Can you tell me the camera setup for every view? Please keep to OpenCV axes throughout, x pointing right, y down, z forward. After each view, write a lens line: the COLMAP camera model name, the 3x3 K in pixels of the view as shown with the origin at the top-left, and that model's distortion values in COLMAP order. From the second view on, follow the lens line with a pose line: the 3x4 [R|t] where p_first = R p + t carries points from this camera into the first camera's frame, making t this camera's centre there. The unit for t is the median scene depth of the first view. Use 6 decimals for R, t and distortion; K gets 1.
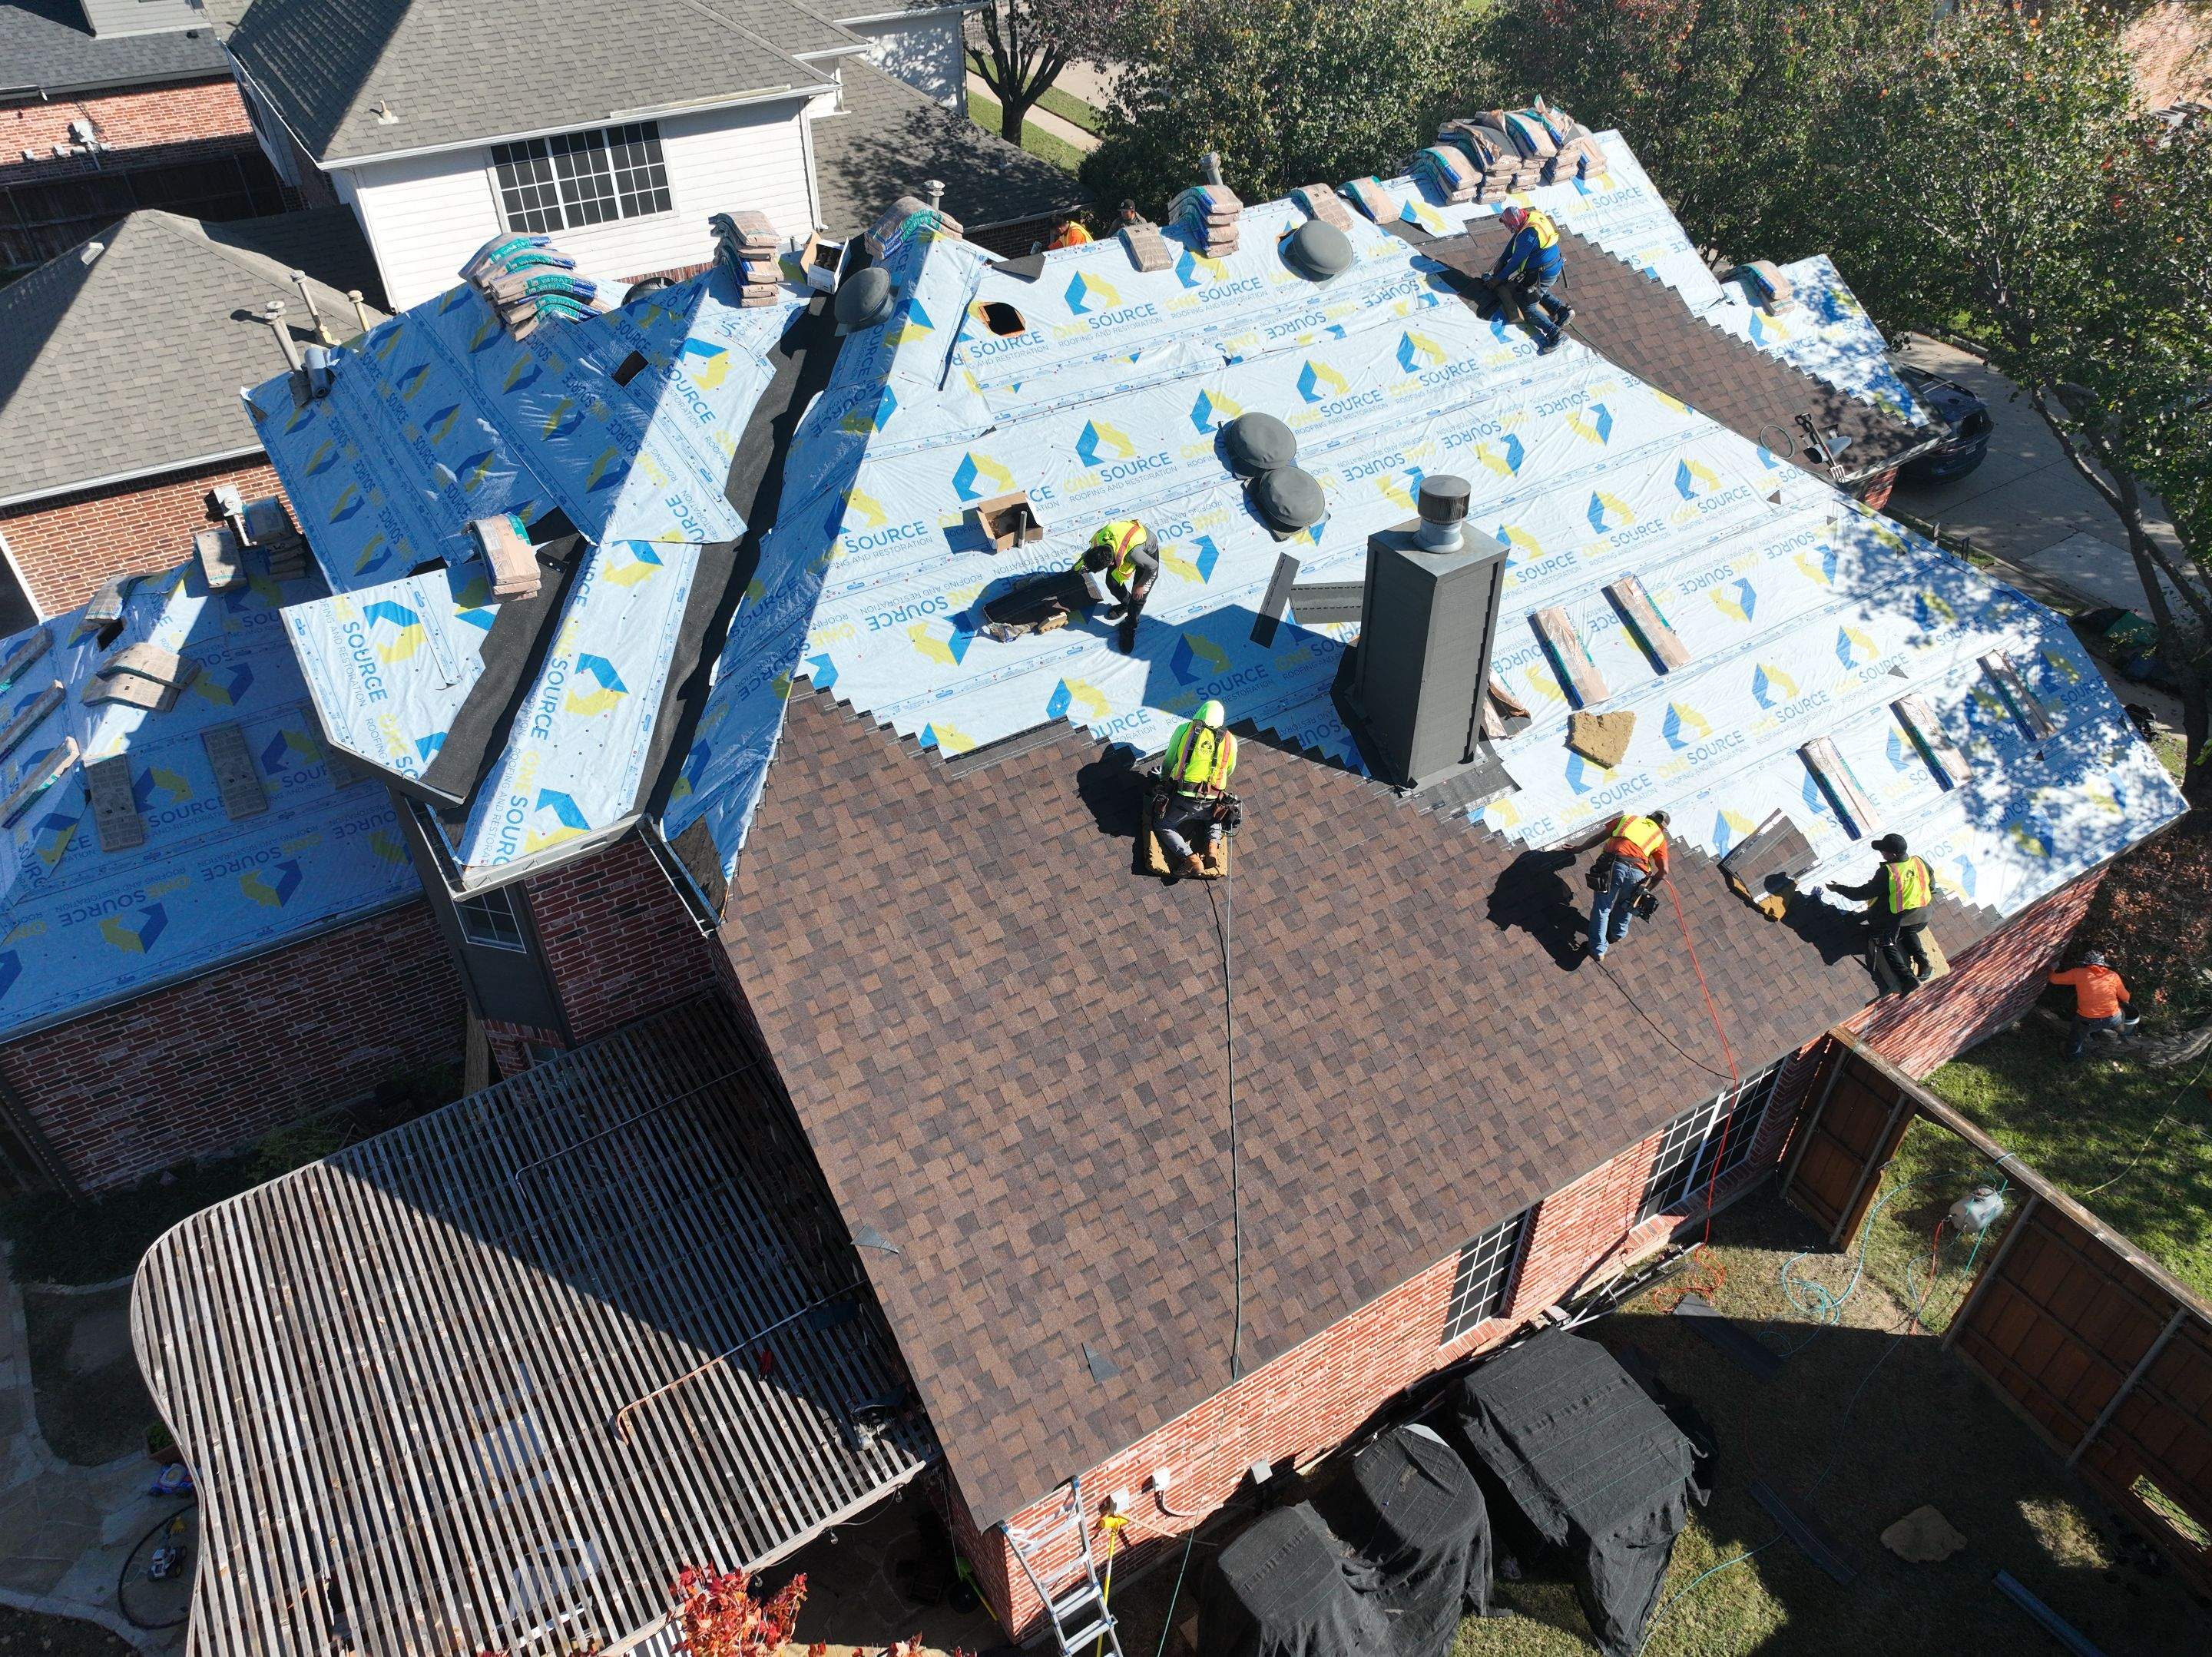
lens RADIAL K [[1548.8, 0, 1110.9], [0, 1548.8, 832.3], [0, 0, 1]] dist [0.000628, 0.013141]
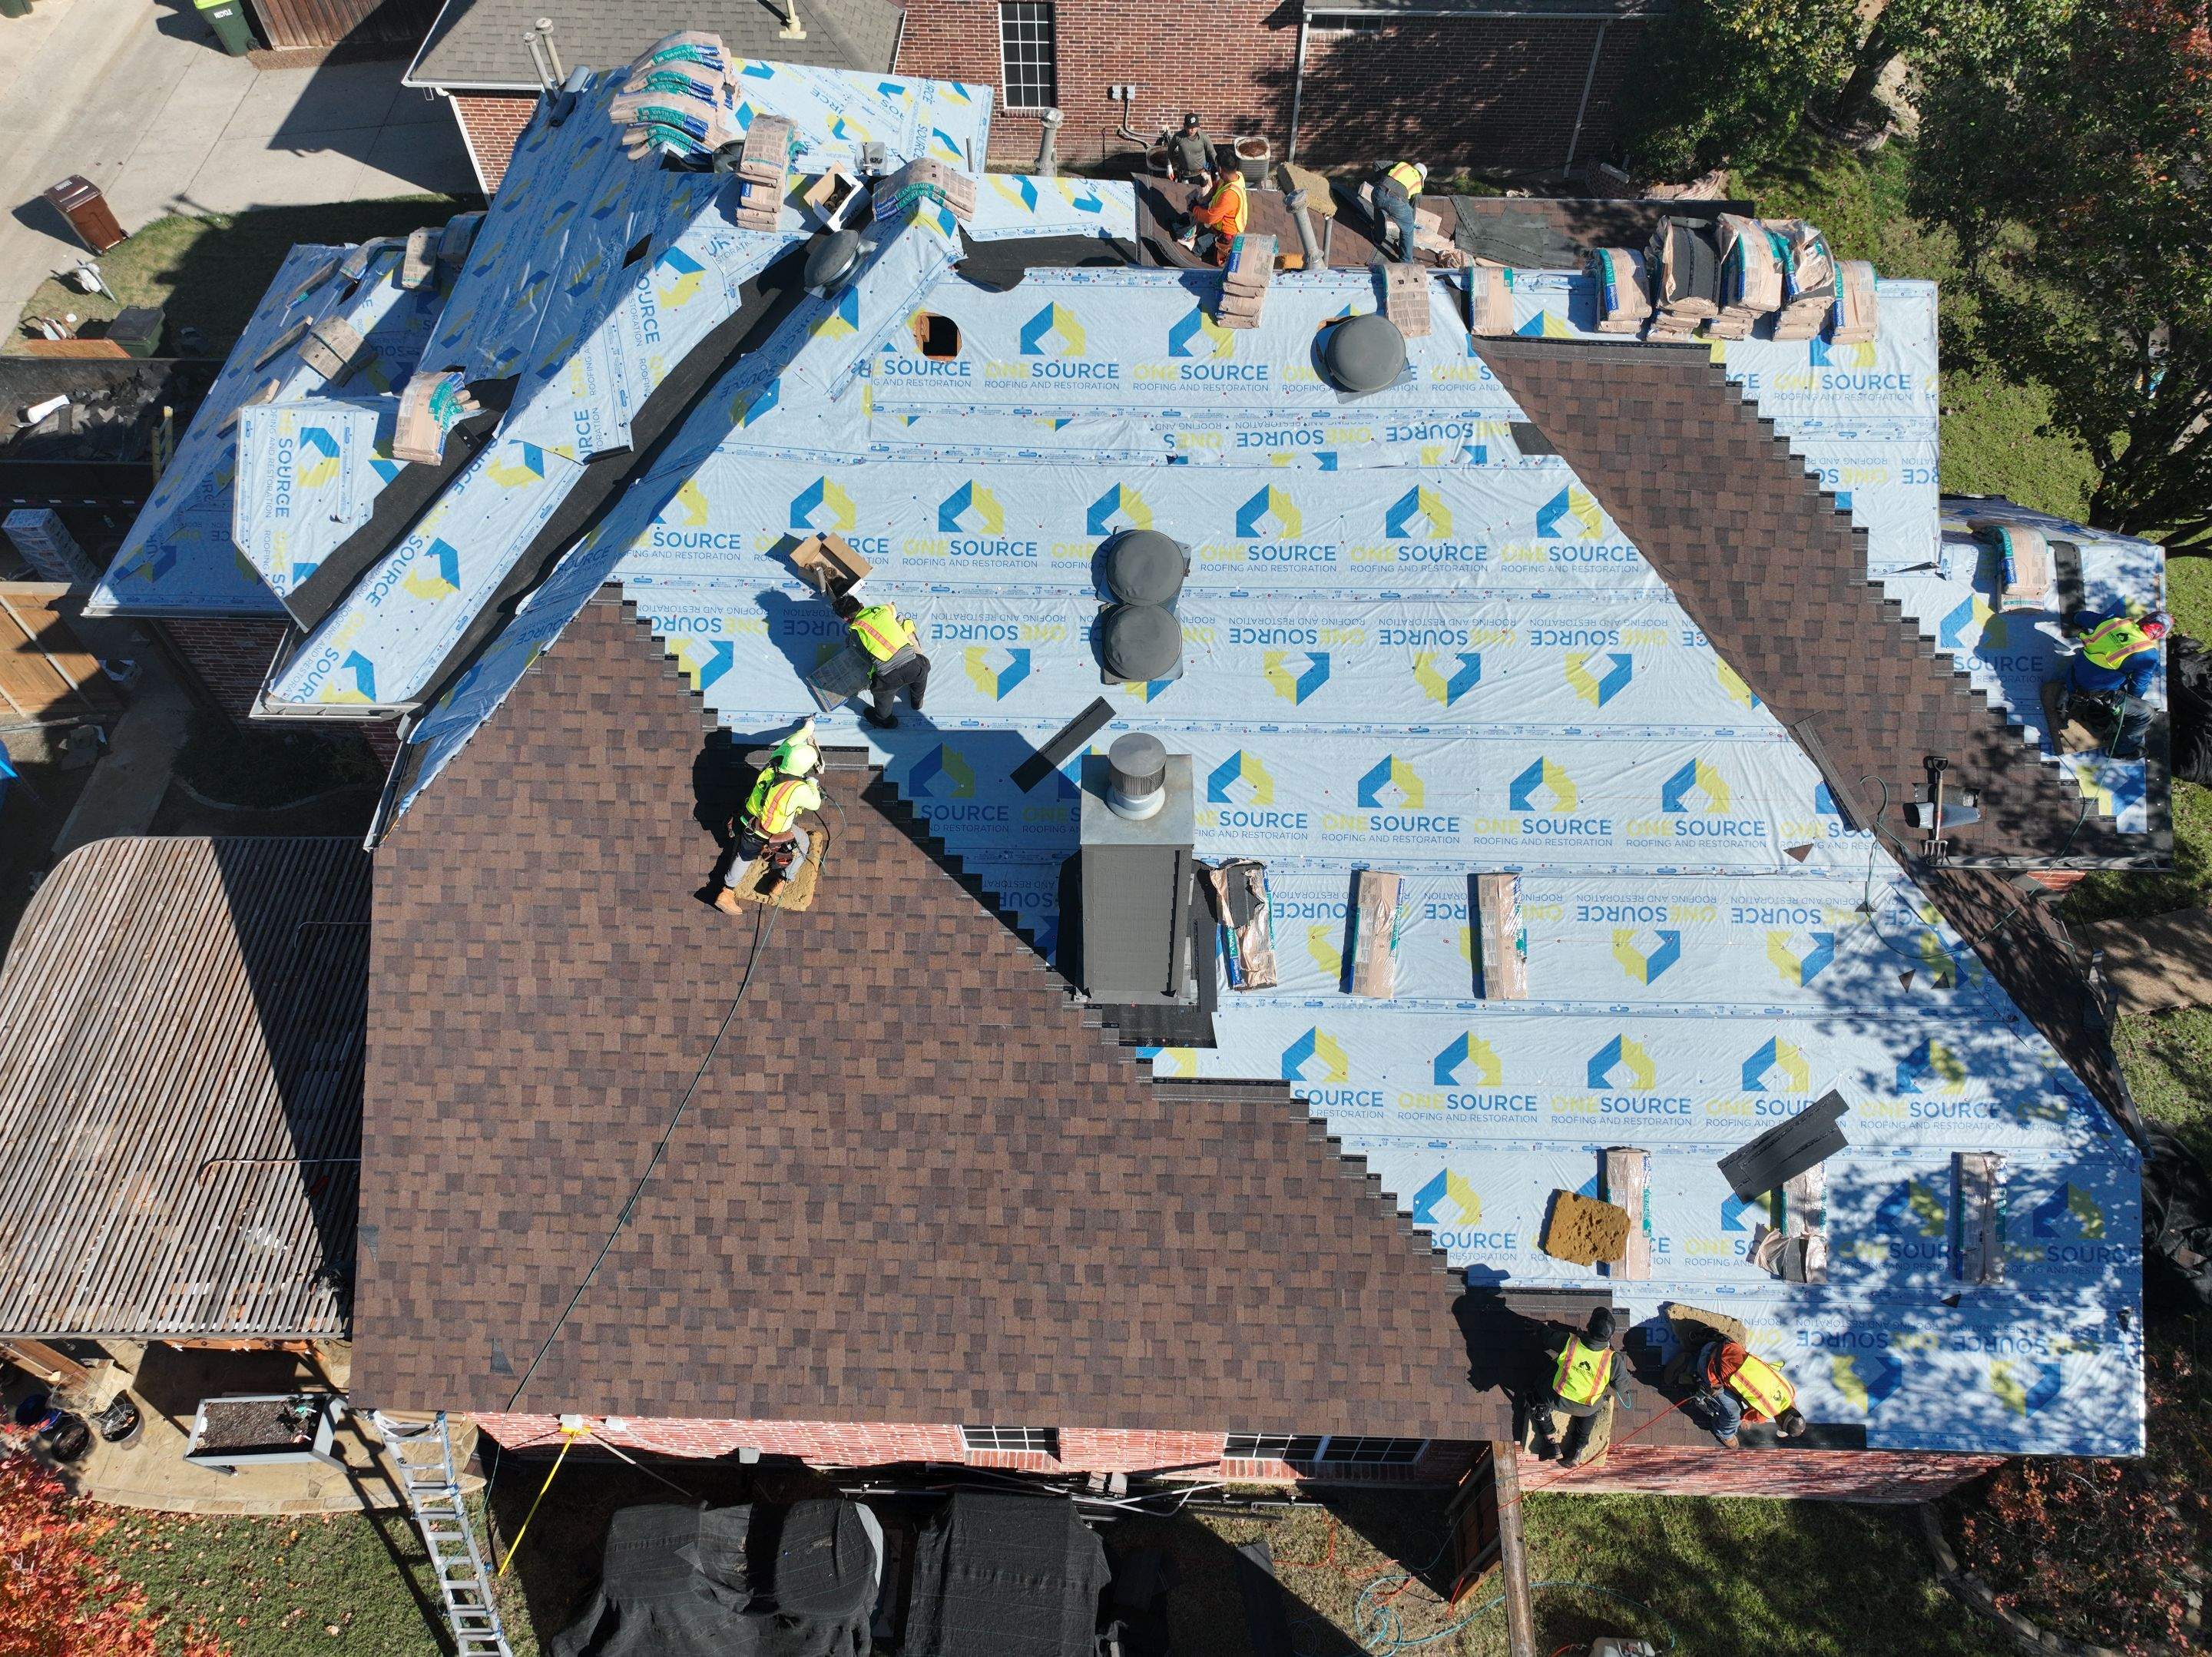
lens RADIAL K [[1548.8, 0, 1107.6], [0, 1548.8, 829.8], [0, 0, 1]] dist [0.000628, 0.013141]
pose [[0.832385, 0.451495, -0.321384, 0.456017], [-0.354205, 0.879419, 0.318058, -0.415804], [0.426233, -0.150910, 0.891937, 0.185364]]
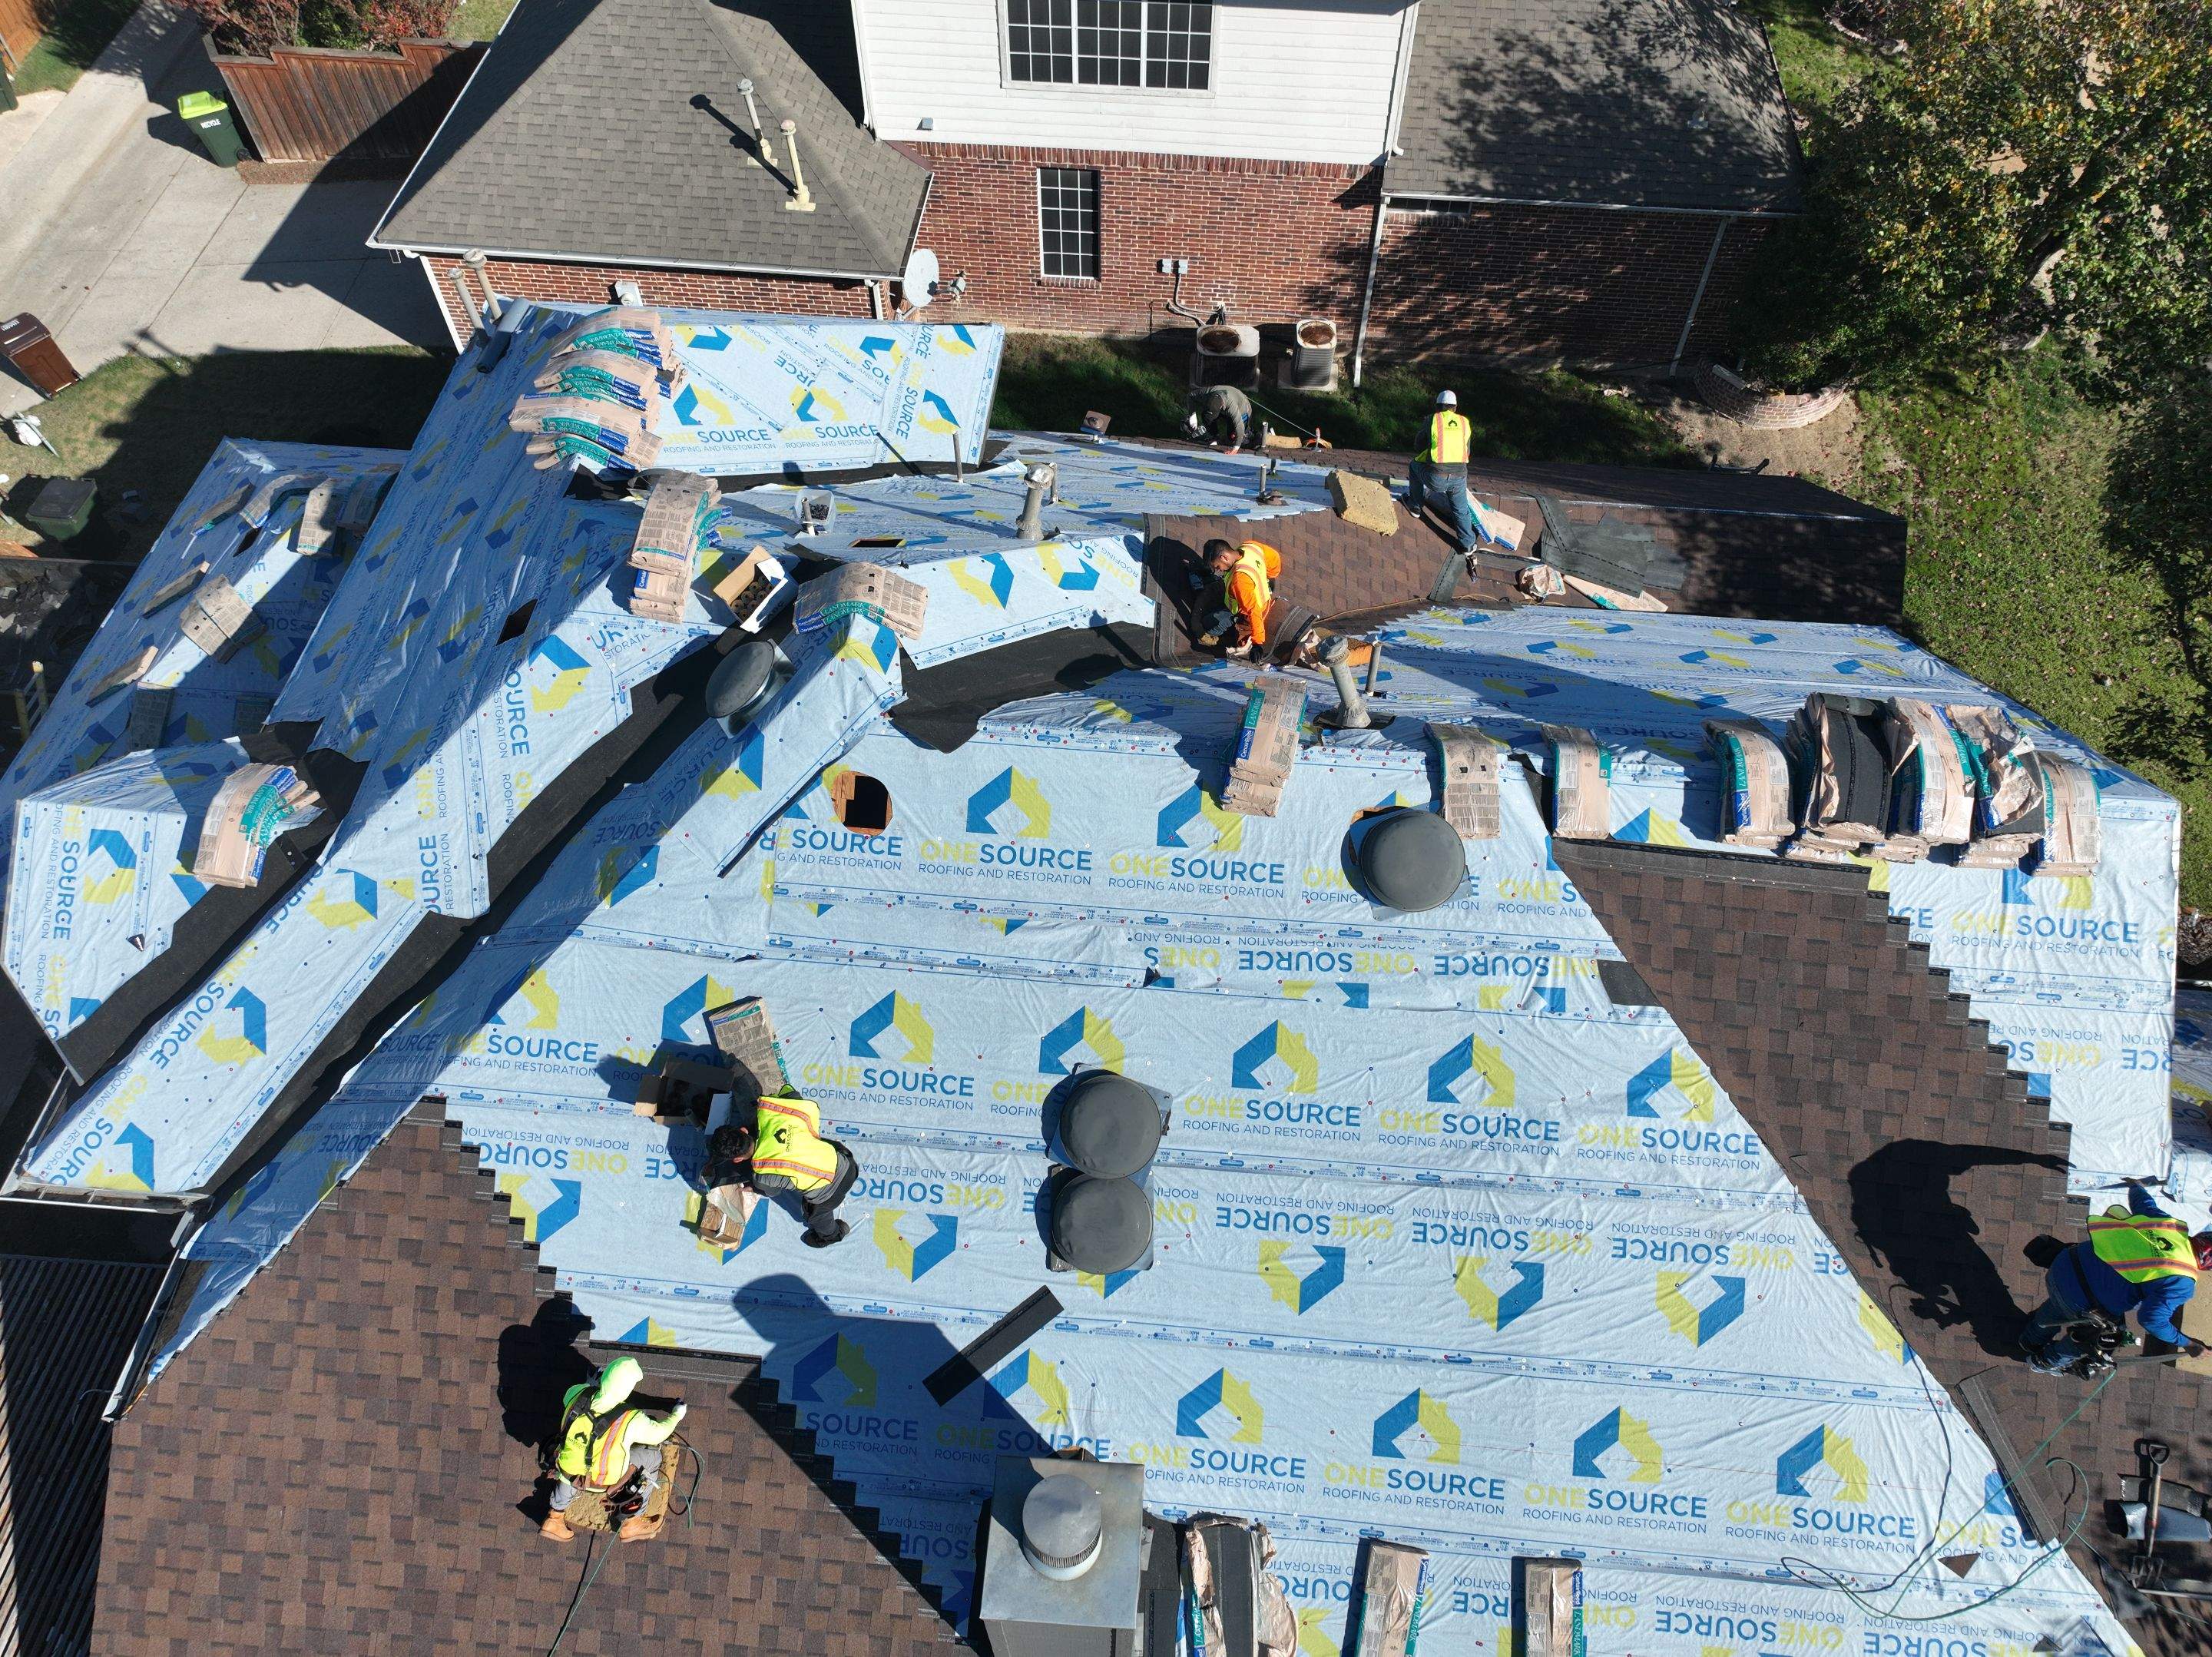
lens RADIAL K [[1548.8, 0, 1107.1], [0, 1548.8, 825.6], [0, 0, 1]] dist [0.000628, 0.013141]
pose [[0.795666, 0.493093, -0.351817, 0.286049], [-0.387458, 0.860752, 0.330126, -0.622898], [0.465610, -0.126355, 0.875923, 0.439311]]
